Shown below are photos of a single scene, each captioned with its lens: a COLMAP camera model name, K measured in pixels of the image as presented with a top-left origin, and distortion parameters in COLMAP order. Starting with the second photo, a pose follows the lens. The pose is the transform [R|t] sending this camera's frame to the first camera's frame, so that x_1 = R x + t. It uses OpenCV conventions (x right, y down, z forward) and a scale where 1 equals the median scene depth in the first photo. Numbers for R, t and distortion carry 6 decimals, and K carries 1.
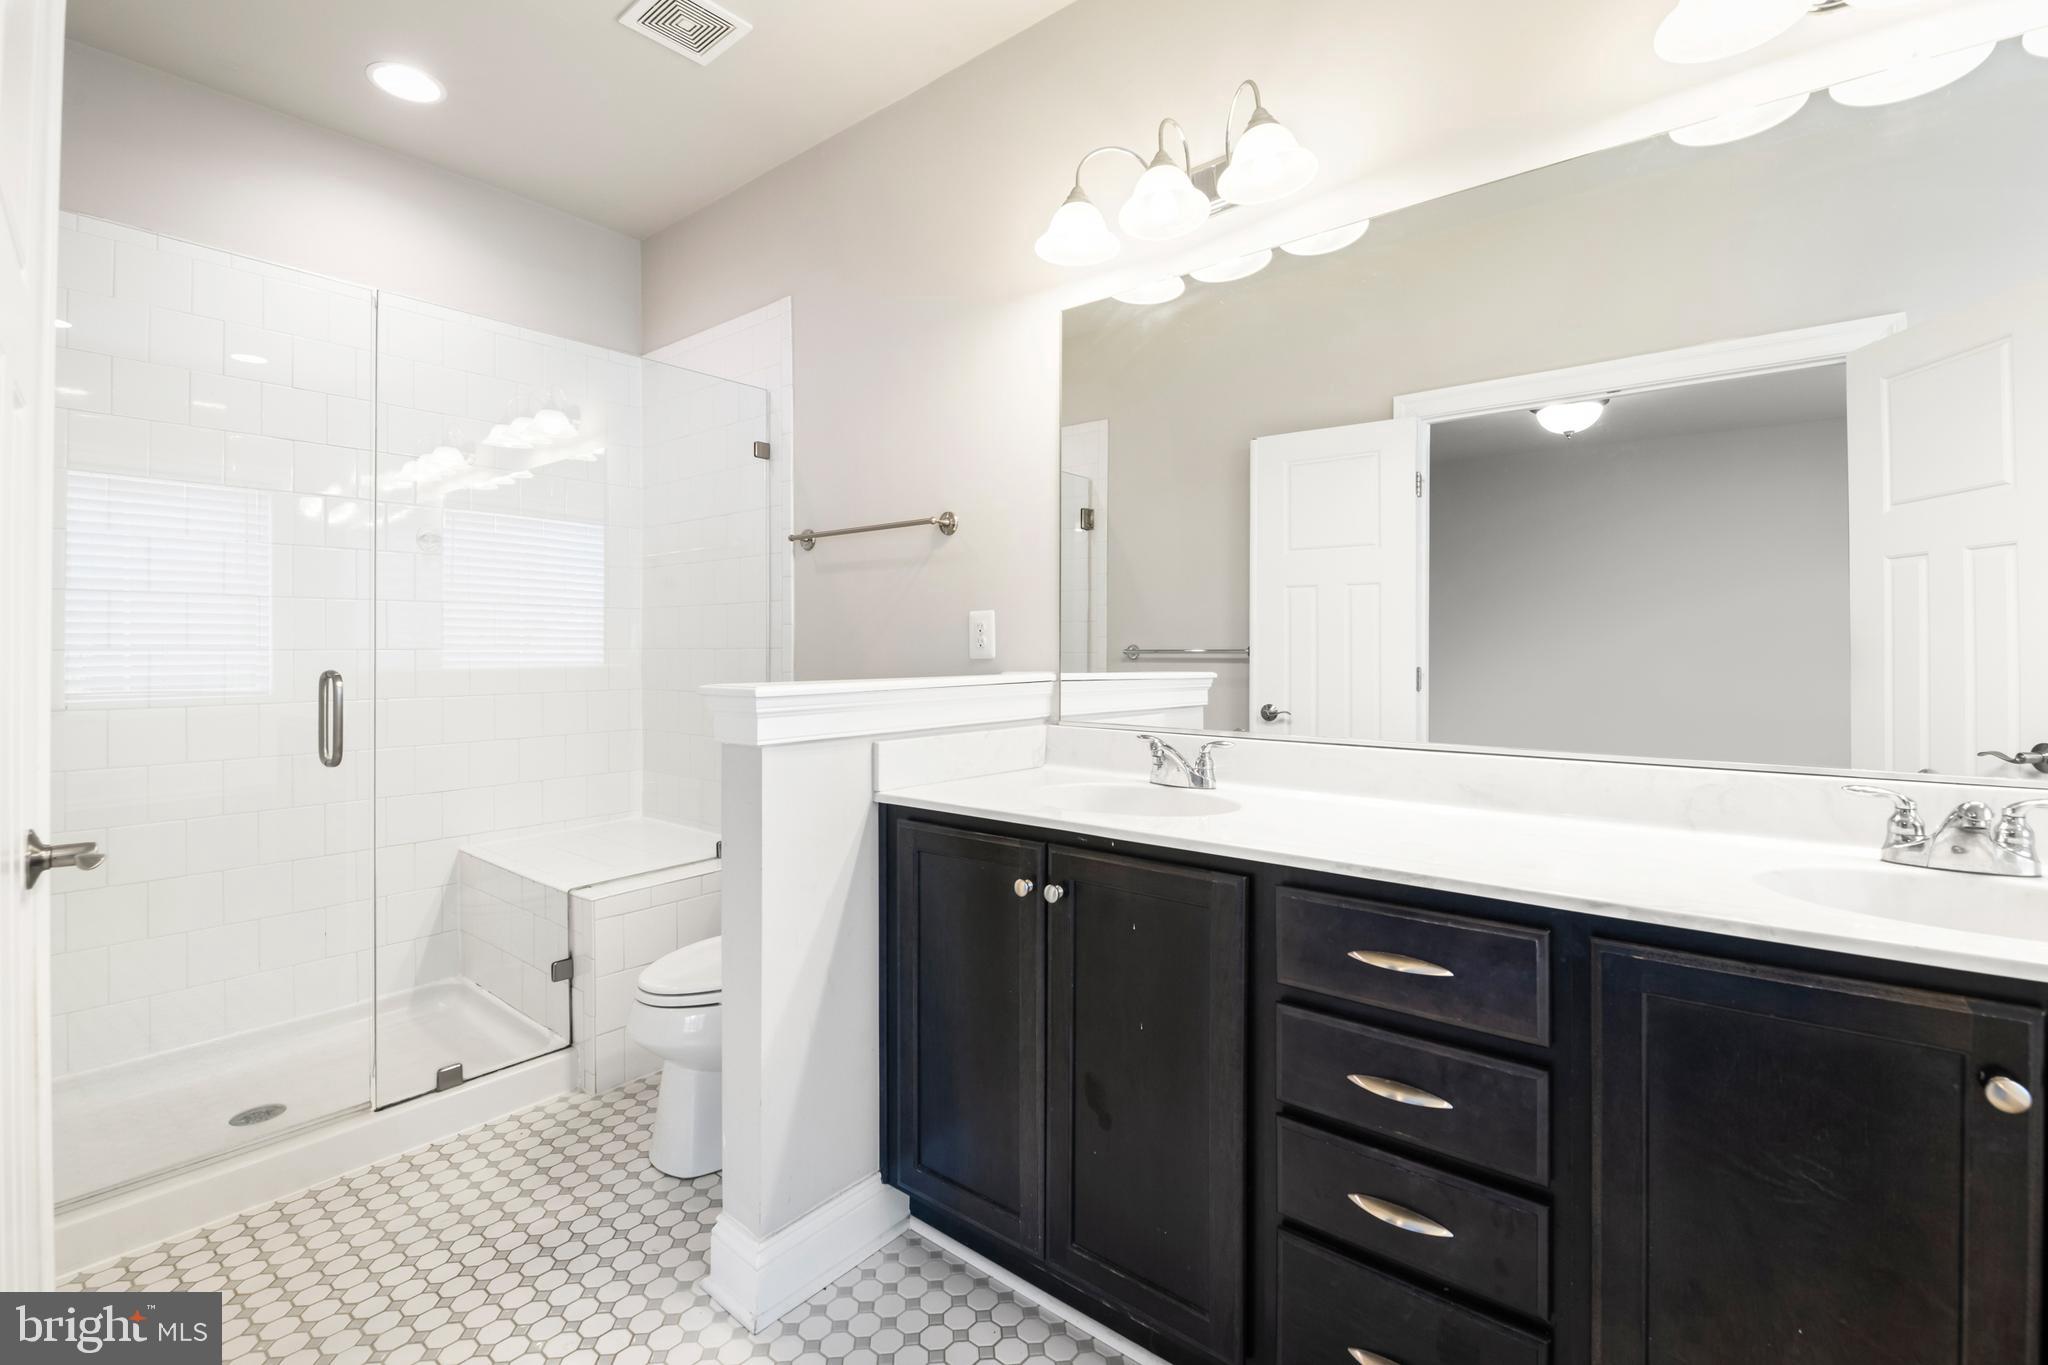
lens RADIAL K [[907.7, 0, 1010.6], [0, 907.7, 649.8], [0, 0, 1]] dist [-0.001815, -0.000525]
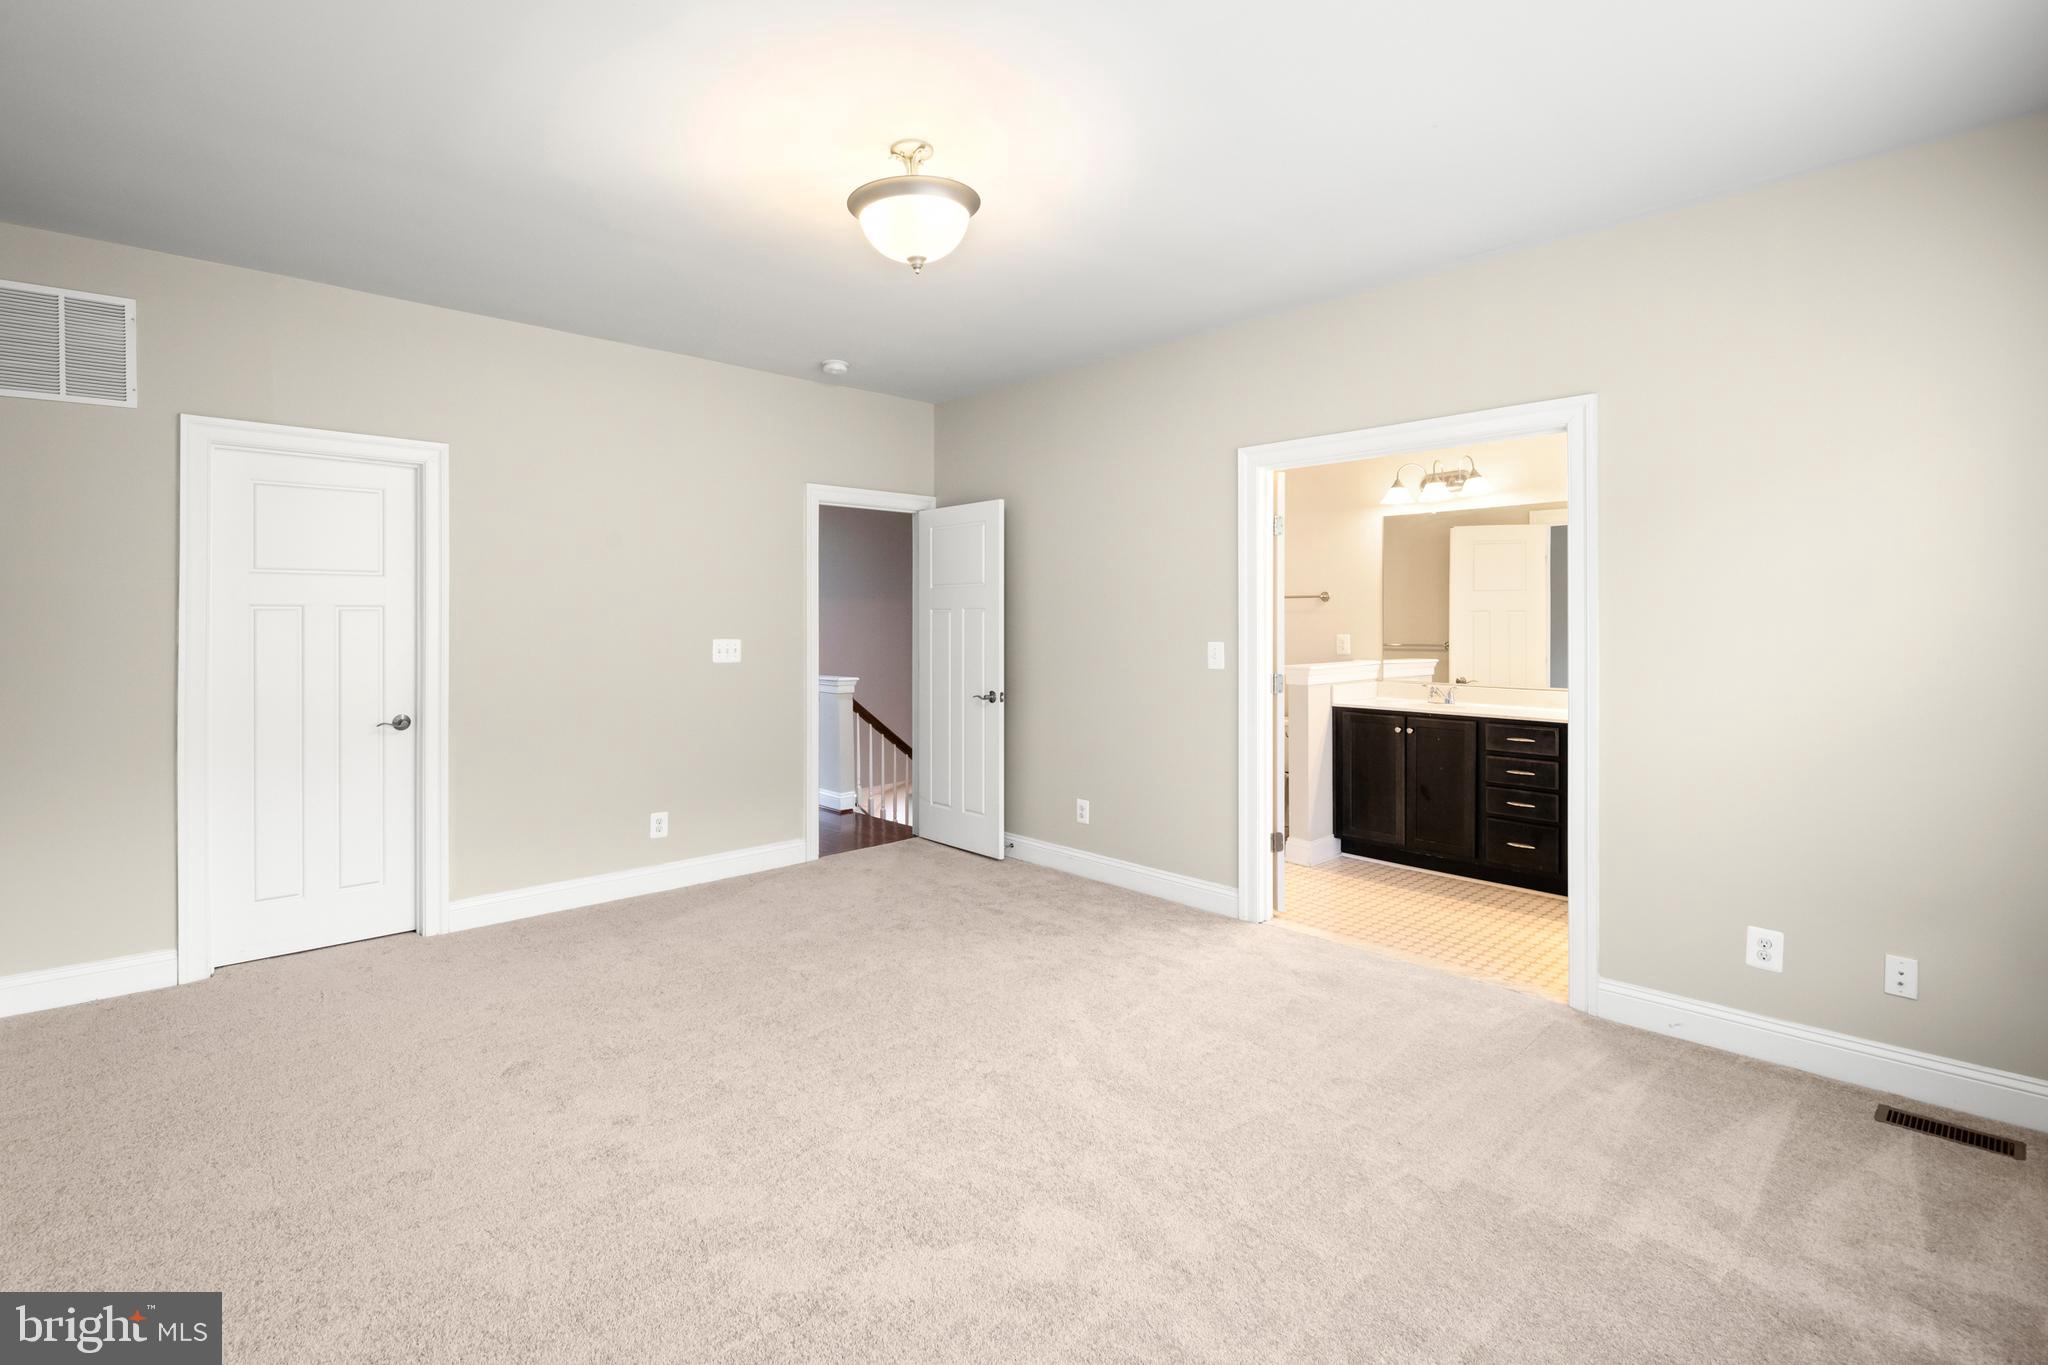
lens RADIAL K [[940.5, 0, 977.7], [0, 940.5, 624.4], [0, 0, 1]] dist [-0.001400, -0.000550]
pose [[0.987741, -0.001653, -0.156096, -1.108520], [0.002701, 0.999975, 0.006498, -0.163243], [0.156081, -0.006840, 0.987721, -2.984745]]
